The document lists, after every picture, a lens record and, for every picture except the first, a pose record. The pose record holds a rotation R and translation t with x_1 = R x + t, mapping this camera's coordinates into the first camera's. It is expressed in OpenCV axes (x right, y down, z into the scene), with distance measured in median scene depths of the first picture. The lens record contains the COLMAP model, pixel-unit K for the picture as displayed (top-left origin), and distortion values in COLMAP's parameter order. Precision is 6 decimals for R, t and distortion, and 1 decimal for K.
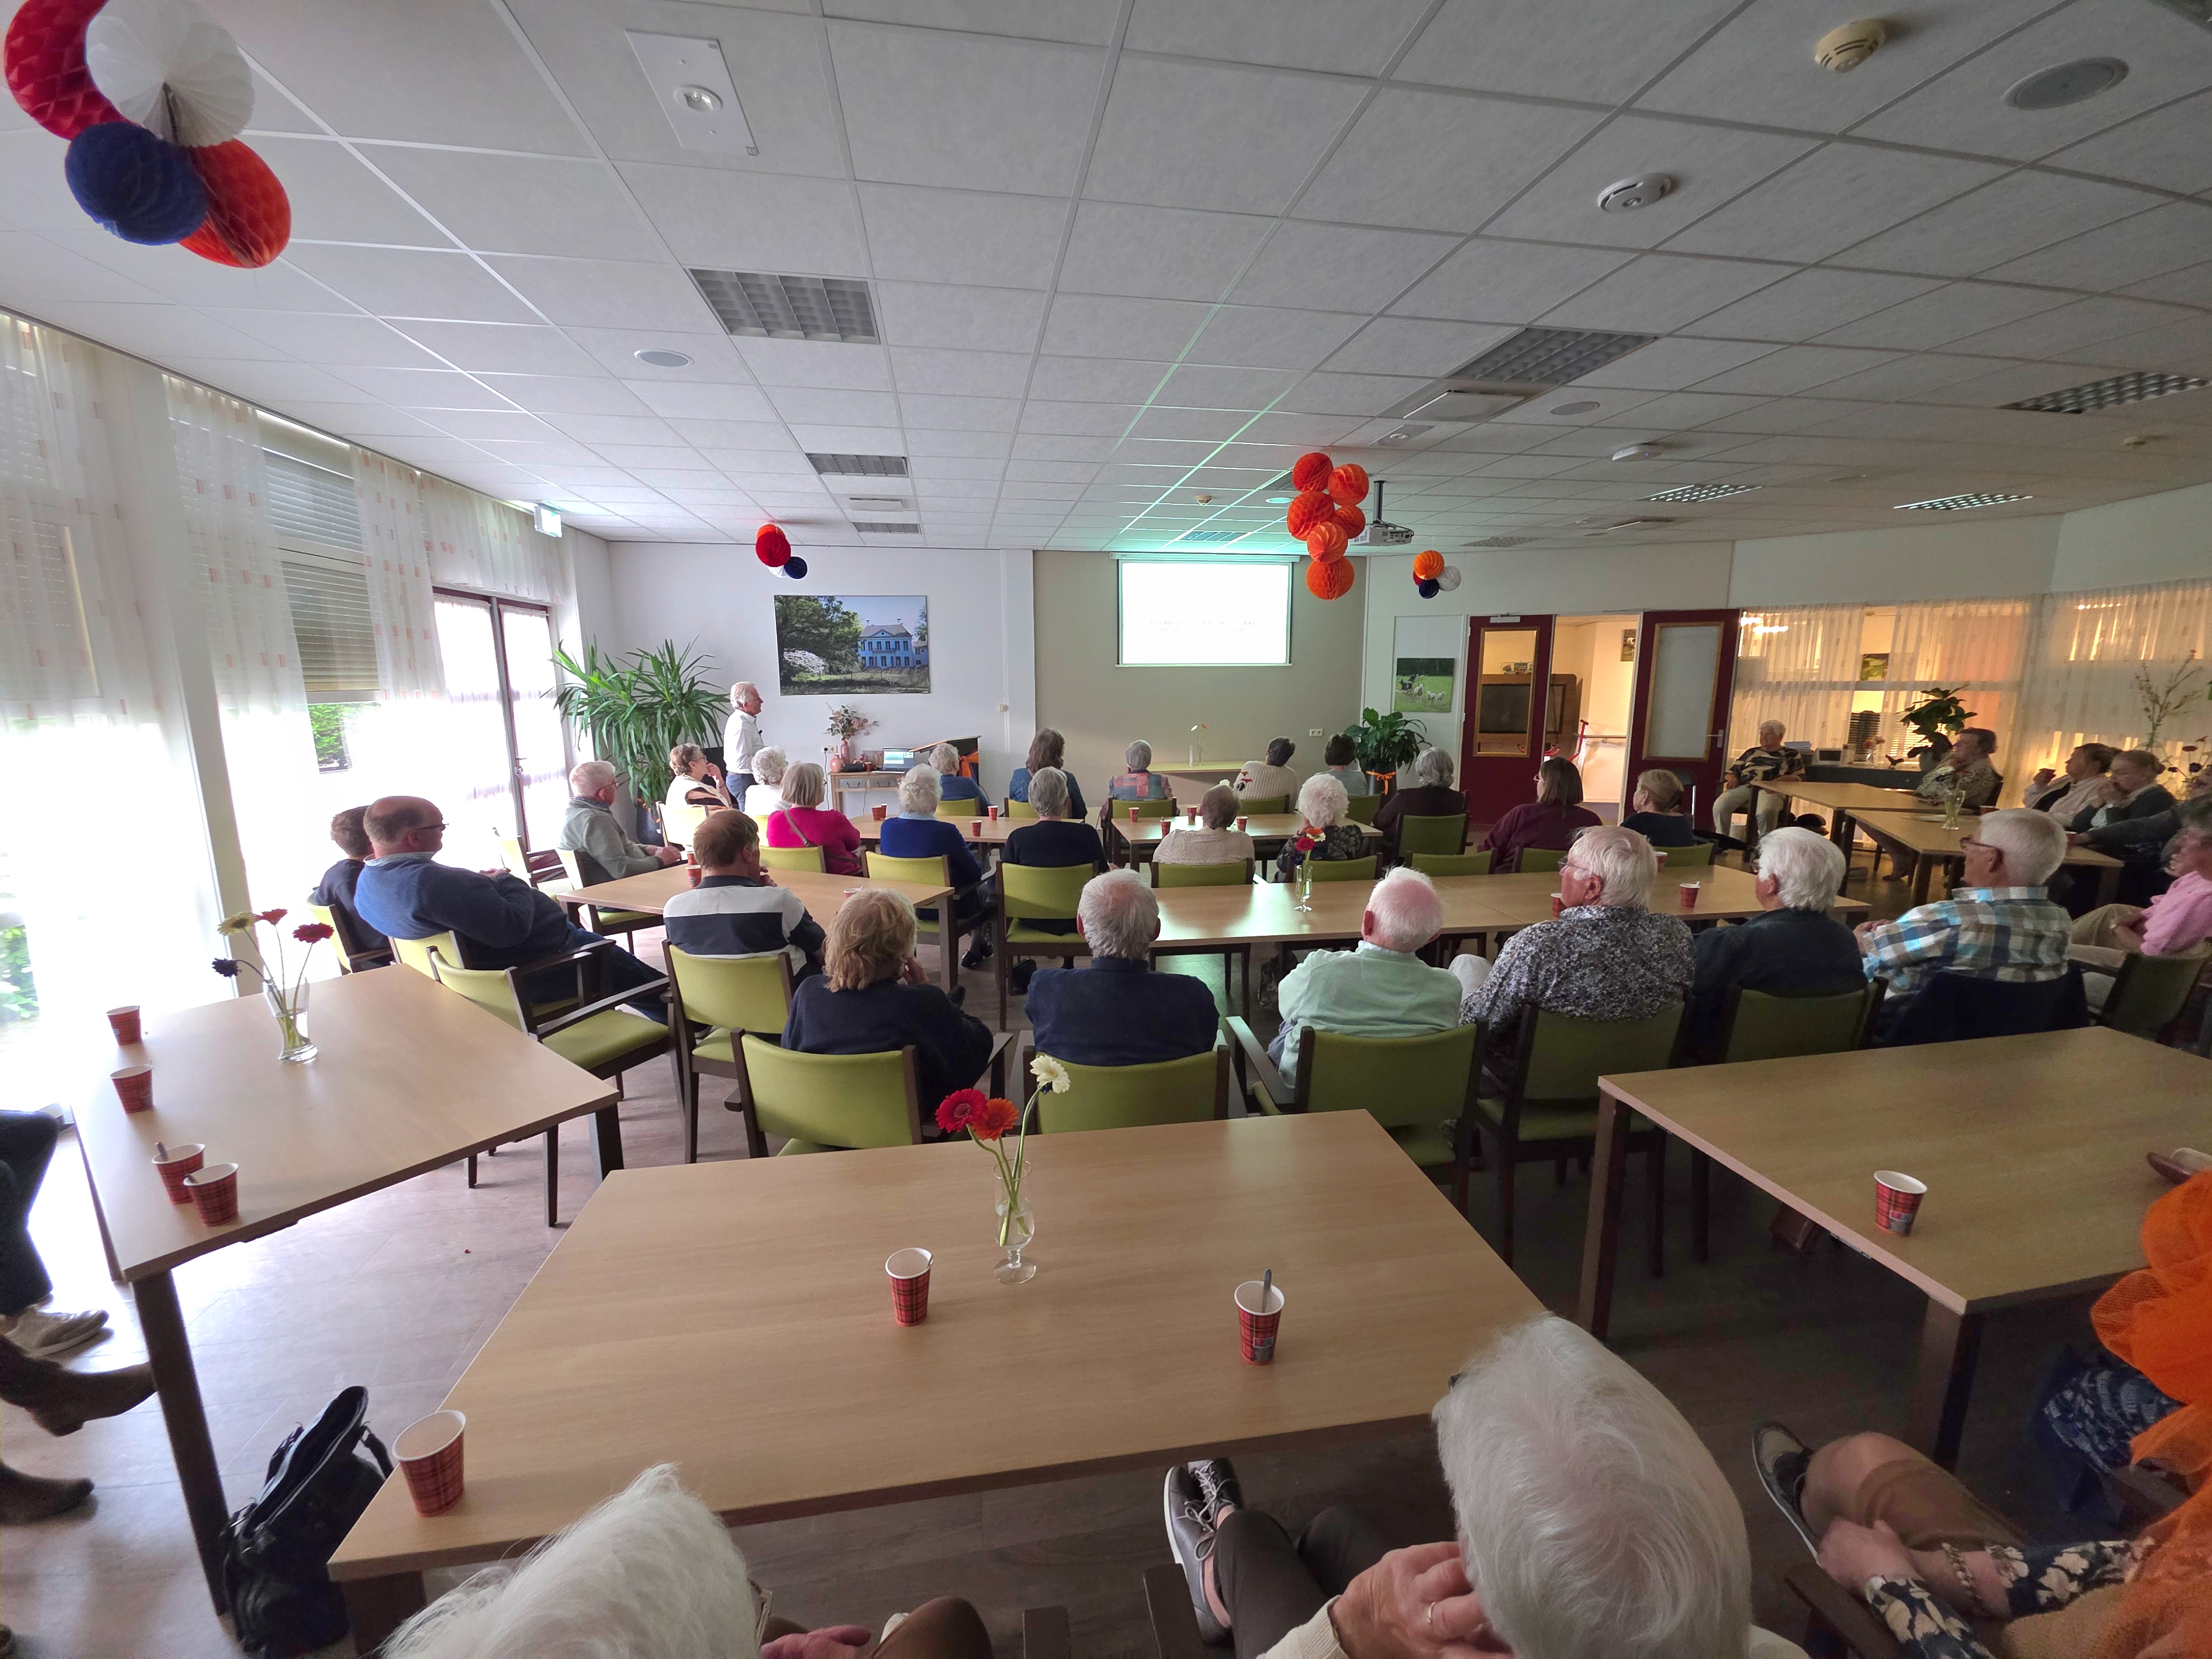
lens RADIAL K [[883.2, 0, 1114.9], [0, 883.2, 823.1], [0, 0, 1]] dist [0.010192, -0.008593]
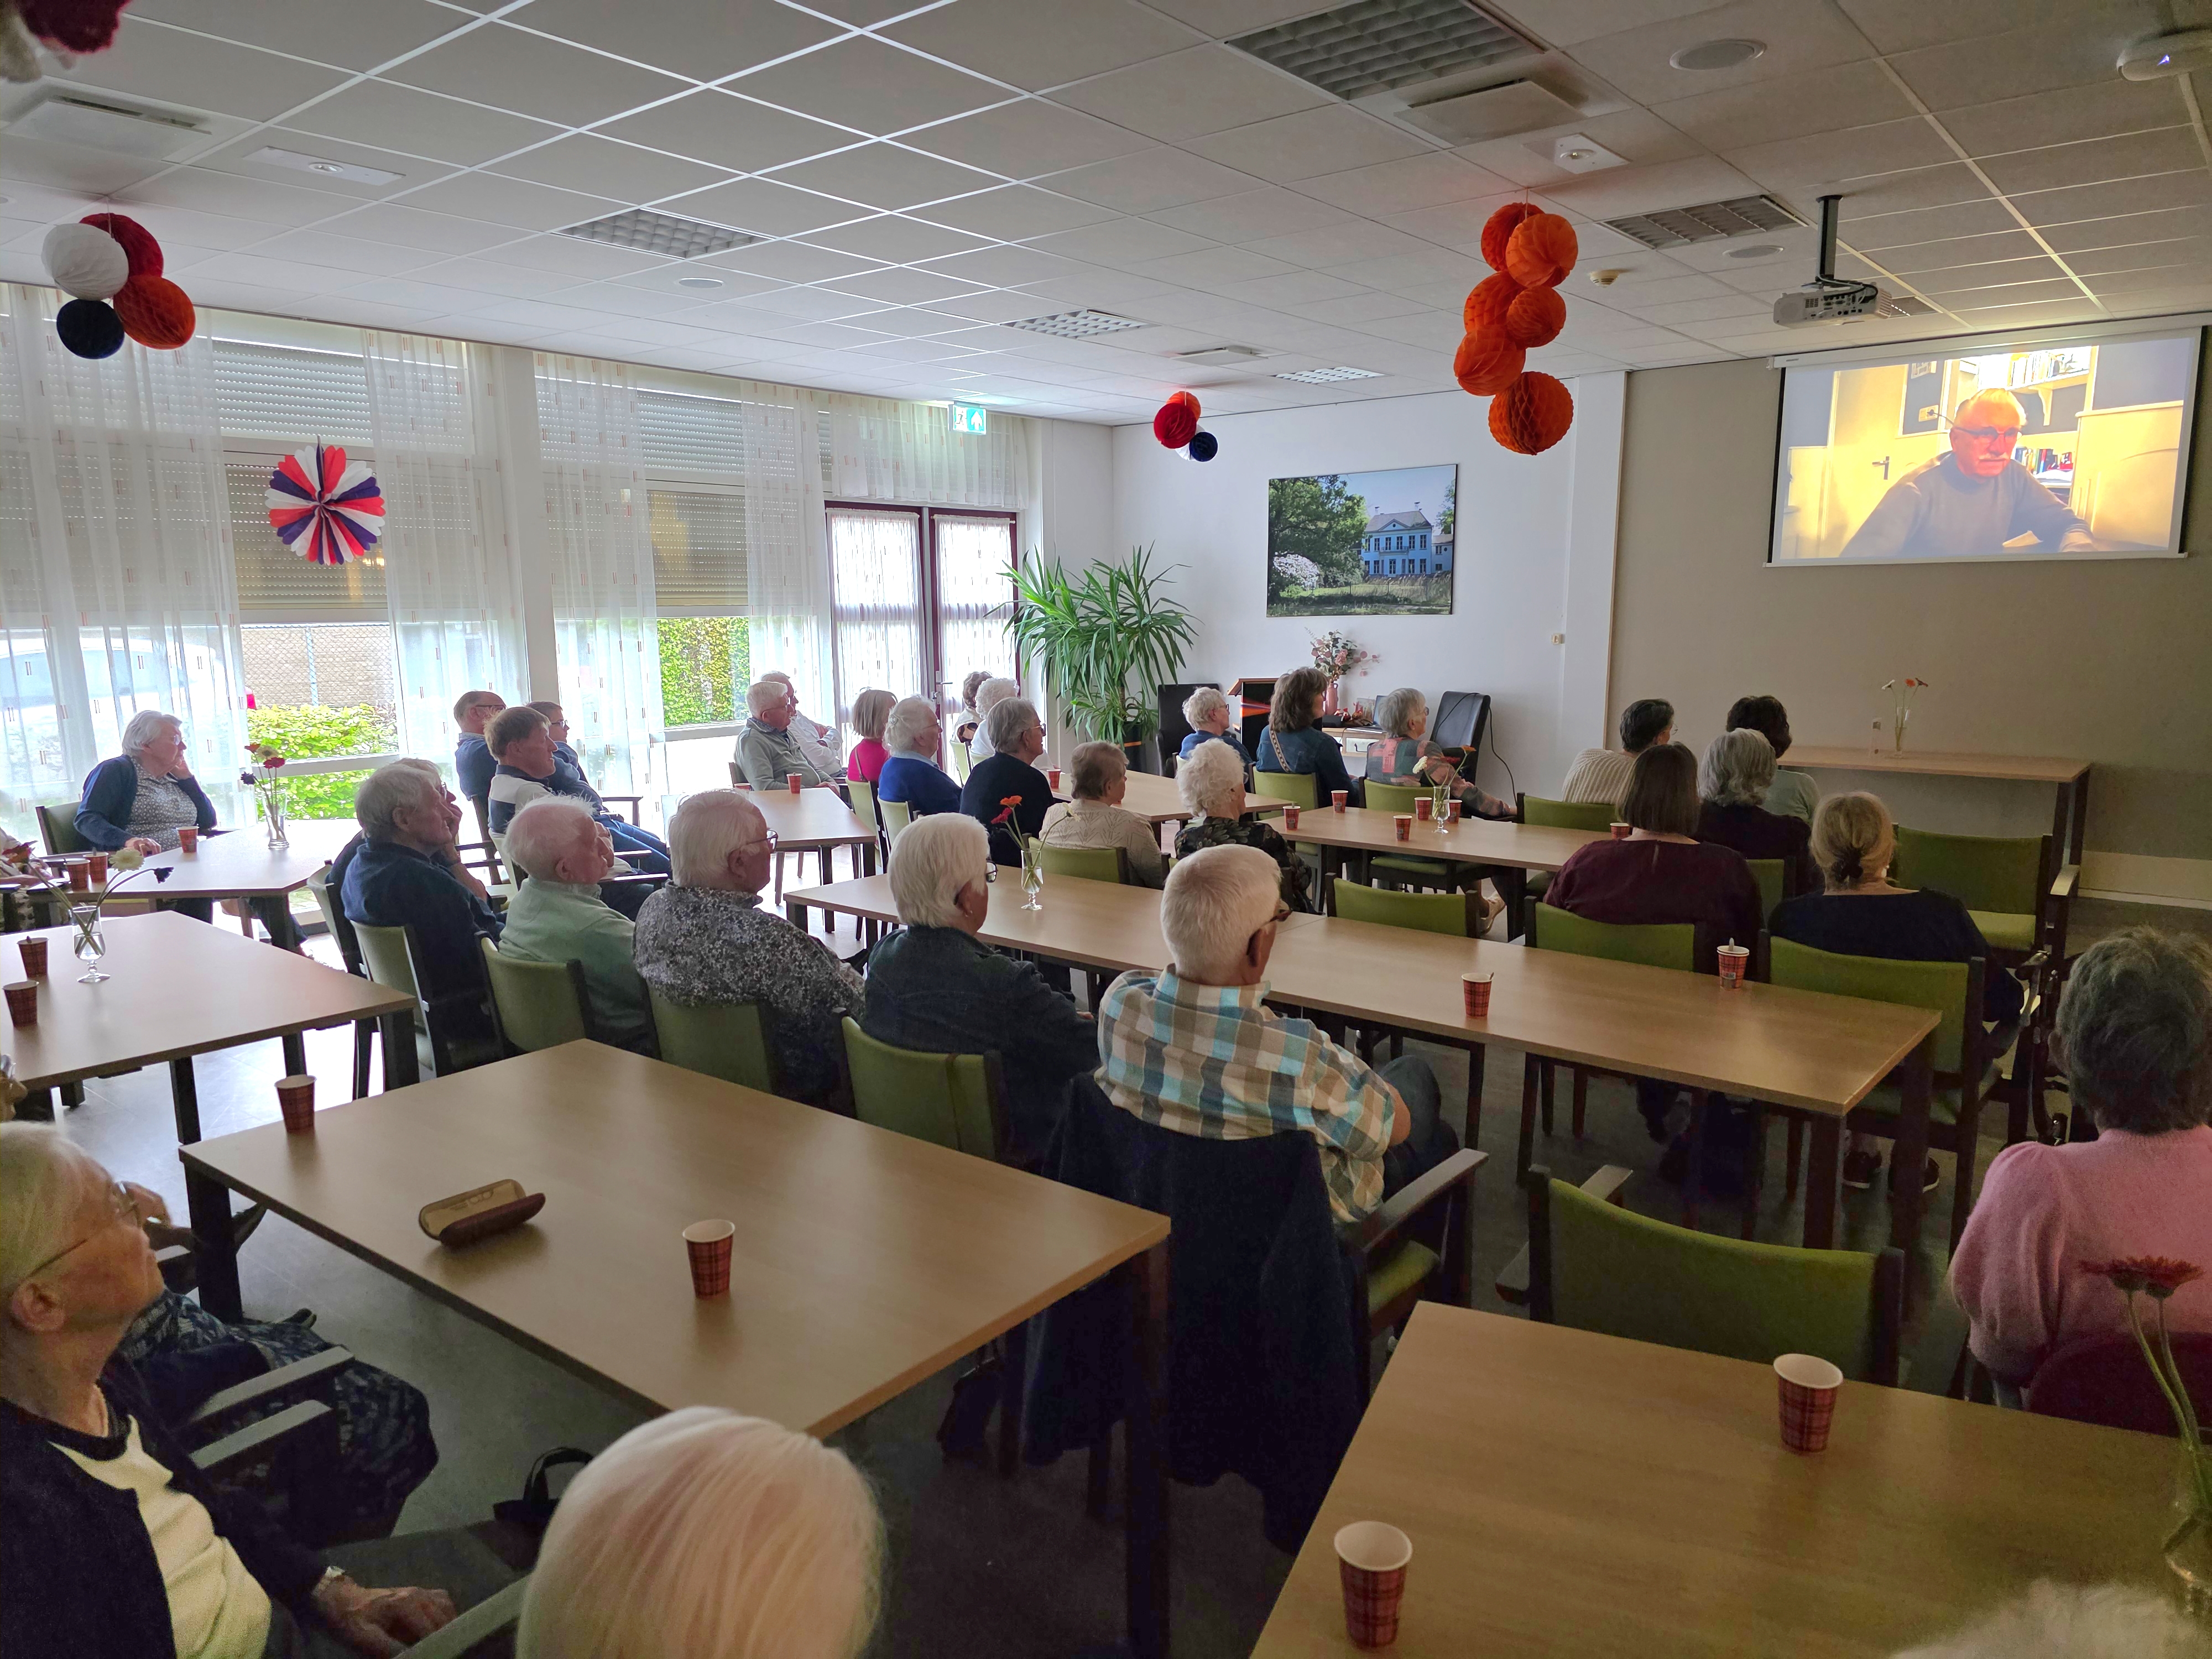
lens RADIAL K [[1494.5, 0, 1111.1], [0, 1494.5, 842.6], [0, 0, 1]] dist [0.076659, -0.084536]
pose [[0.664506, 0.116570, -0.738135, 0.827292], [-0.114858, 0.991953, 0.053253, -0.018235], [0.738404, 0.049394, 0.672548, 0.142764]]
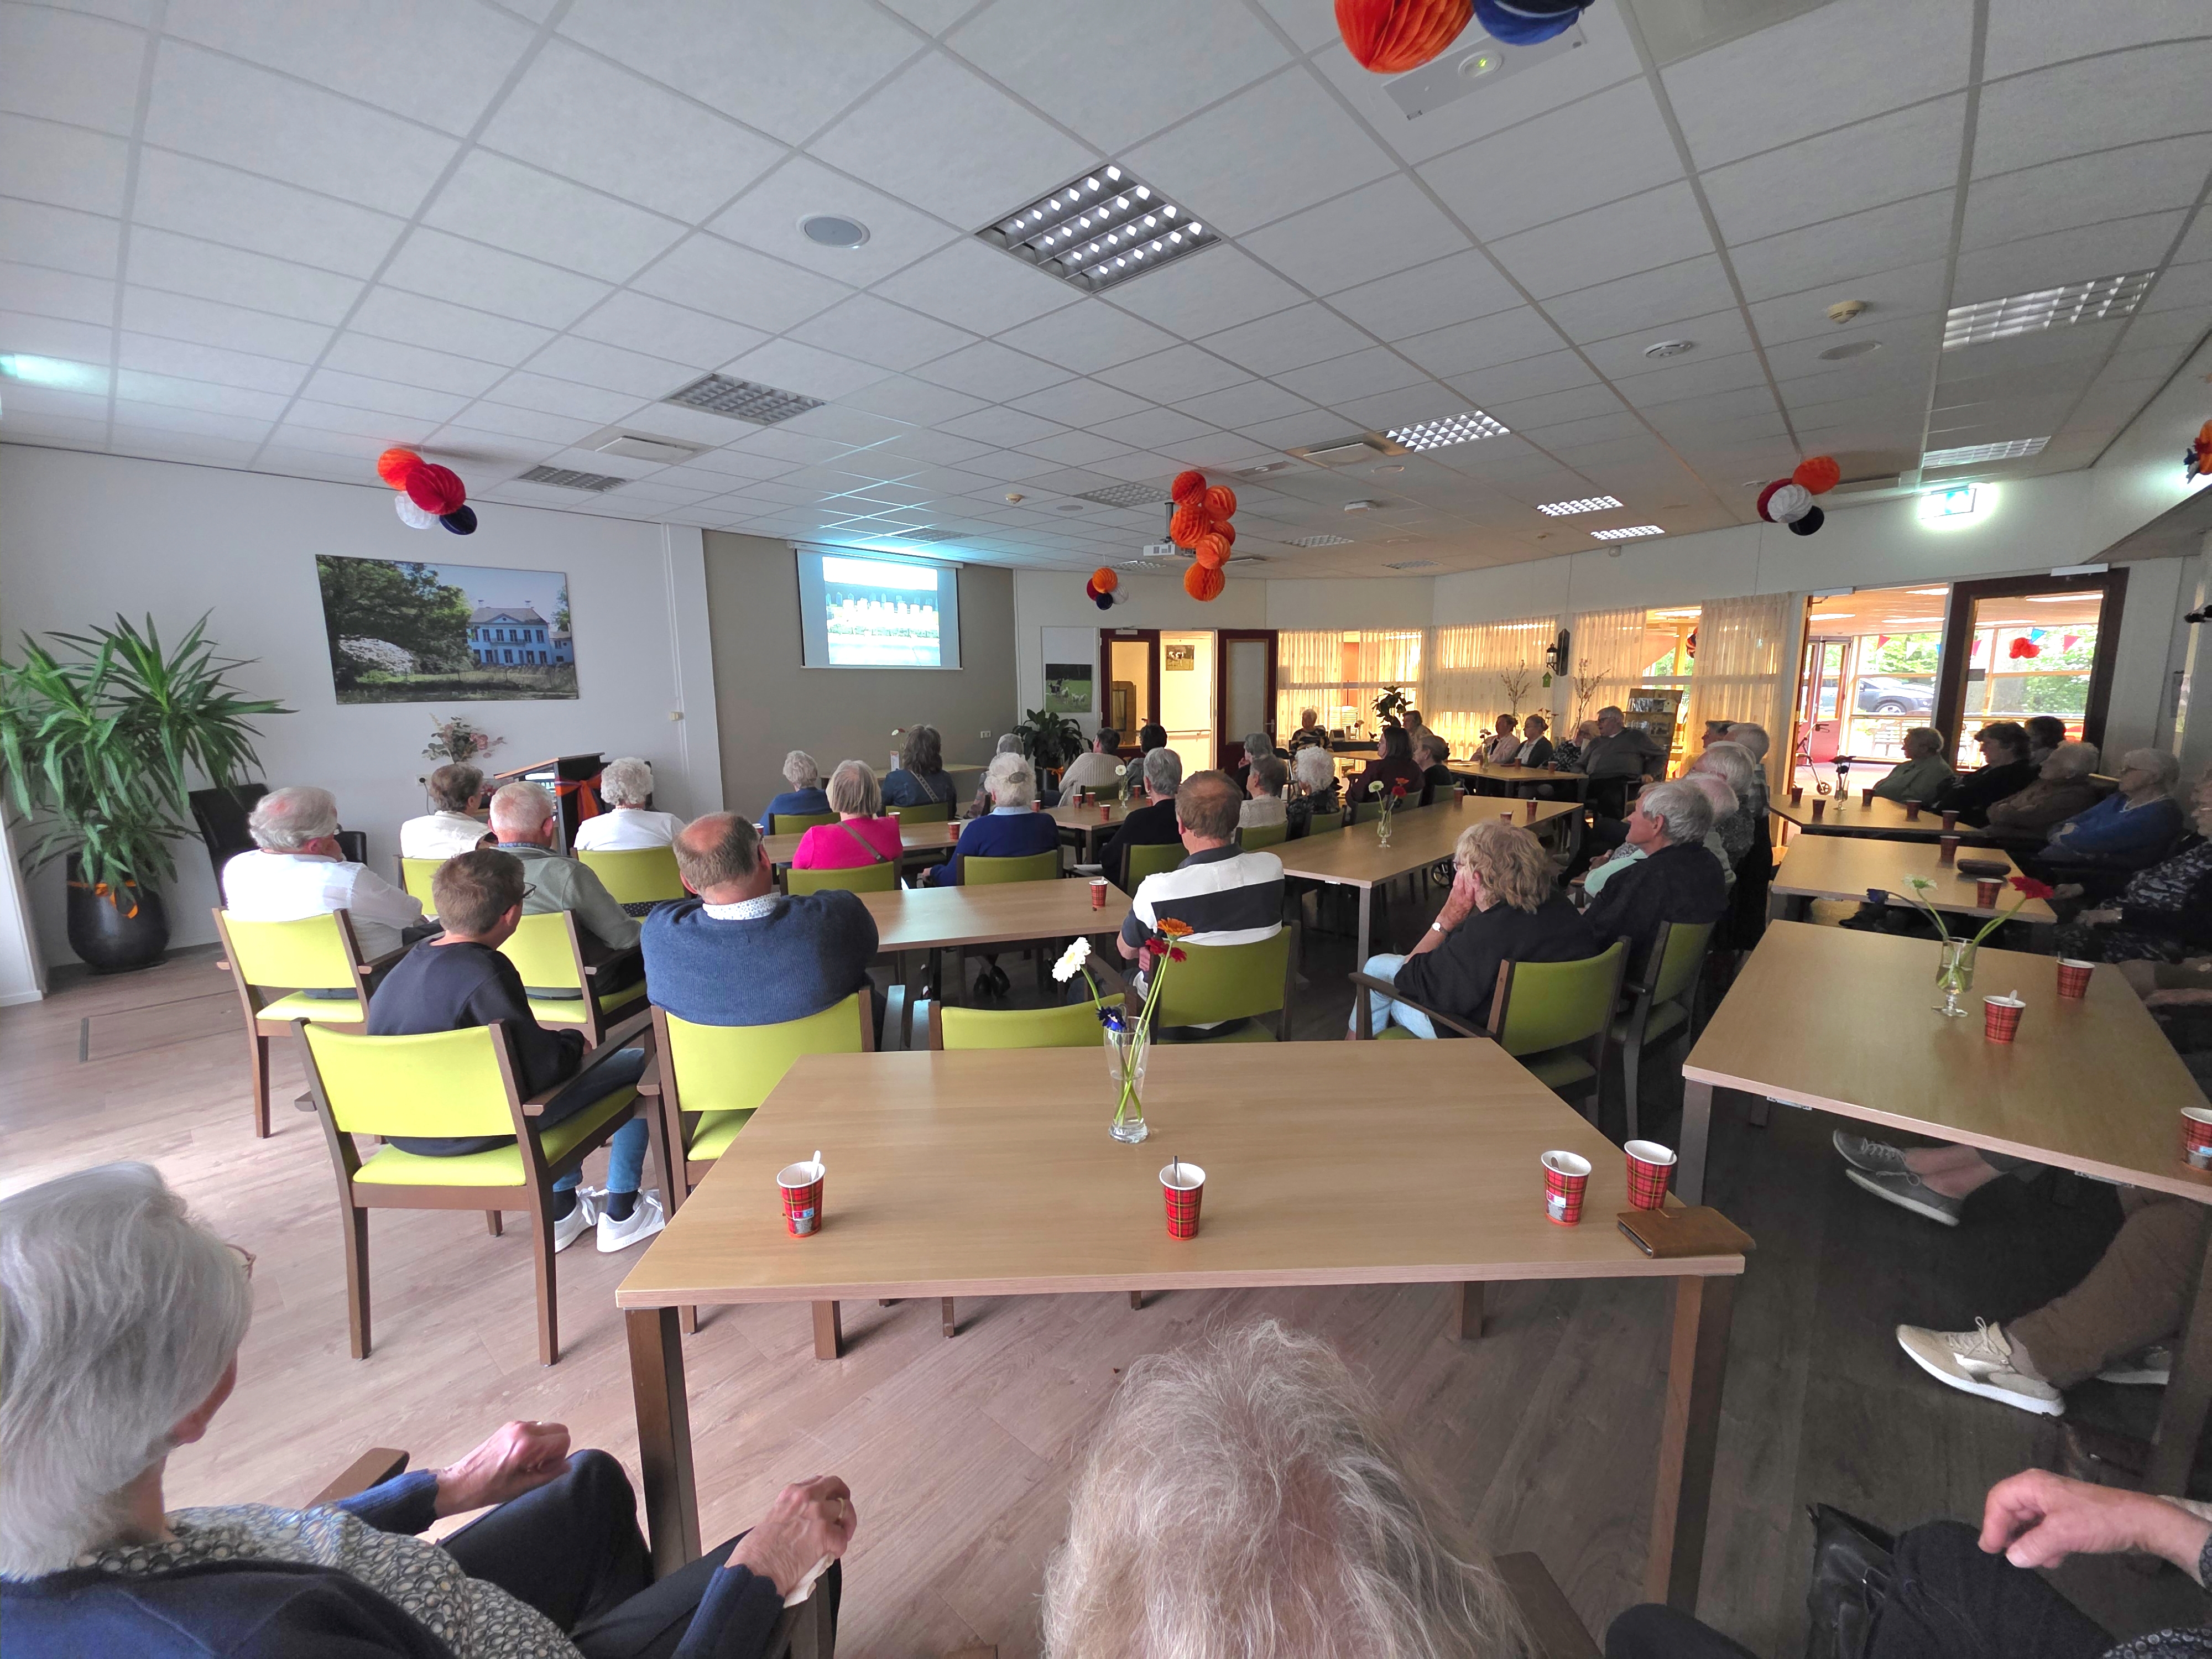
lens RADIAL K [[883.2, 0, 1114.9], [0, 883.2, 823.1], [0, 0, 1]] dist [0.010192, -0.008593]
pose [[0.775926, -0.098798, 0.623039, -0.608945], [0.114399, 0.993321, 0.015043, 0.005492], [-0.620364, 0.059603, 0.782046, 0.195408]]
